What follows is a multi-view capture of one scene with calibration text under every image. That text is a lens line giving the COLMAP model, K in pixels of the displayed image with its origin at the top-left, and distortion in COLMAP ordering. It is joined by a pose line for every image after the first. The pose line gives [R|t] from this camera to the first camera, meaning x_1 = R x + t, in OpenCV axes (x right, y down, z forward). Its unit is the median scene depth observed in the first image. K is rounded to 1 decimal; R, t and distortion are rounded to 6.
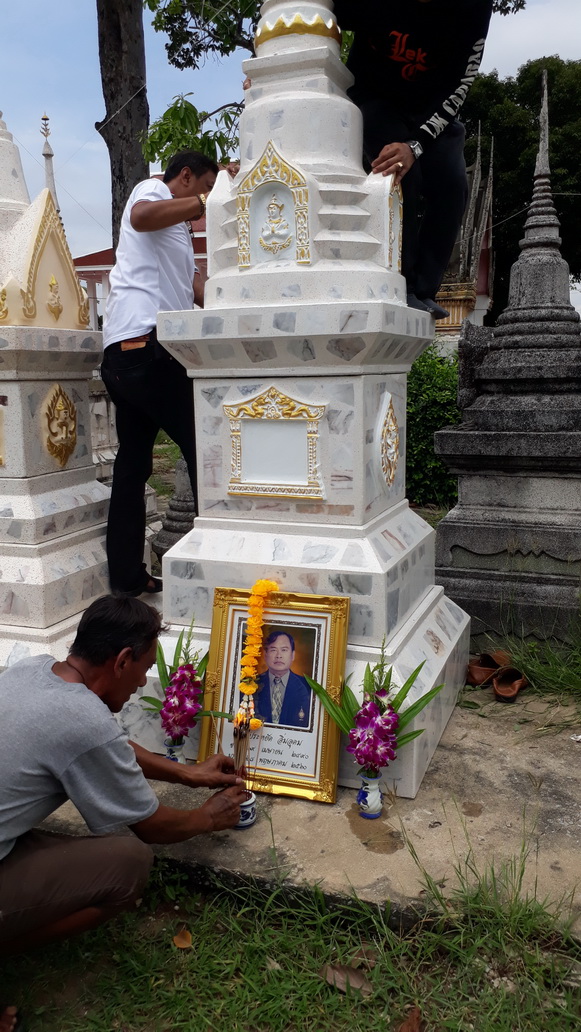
lens RADIAL K [[828.7, 0, 290.5], [0, 828.7, 516.0], [0, 0, 1]] dist [0.305476, -0.832063]
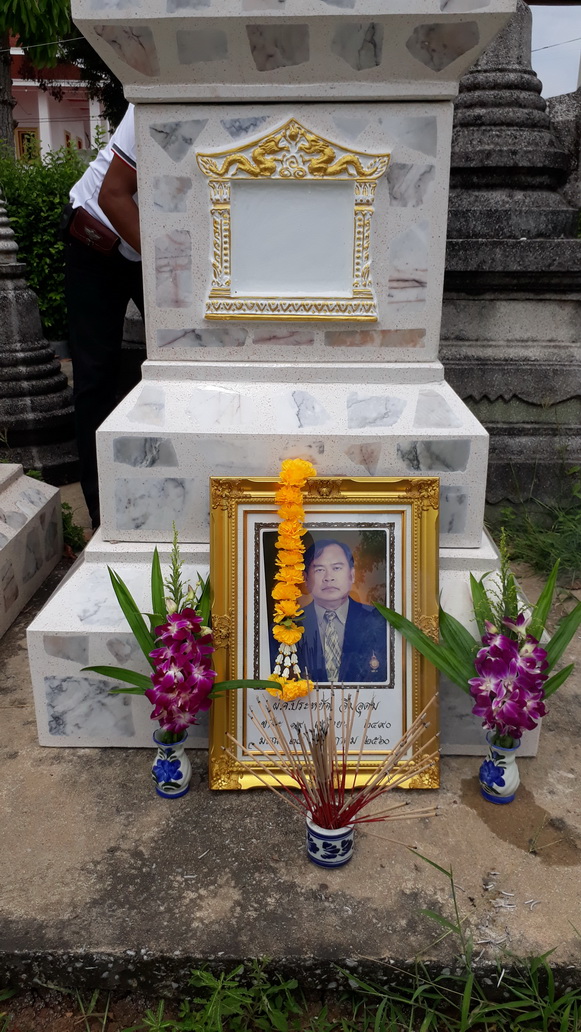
lens RADIAL K [[835.8, 0, 290.5], [0, 835.8, 503.3], [0, 0, 1]] dist [0.129625, -0.239402]
pose [[0.942607, -0.090583, 0.321383, -0.230855], [0.041684, 0.986892, 0.155904, 0.013124], [-0.331292, -0.133560, 0.934027, 0.421610]]
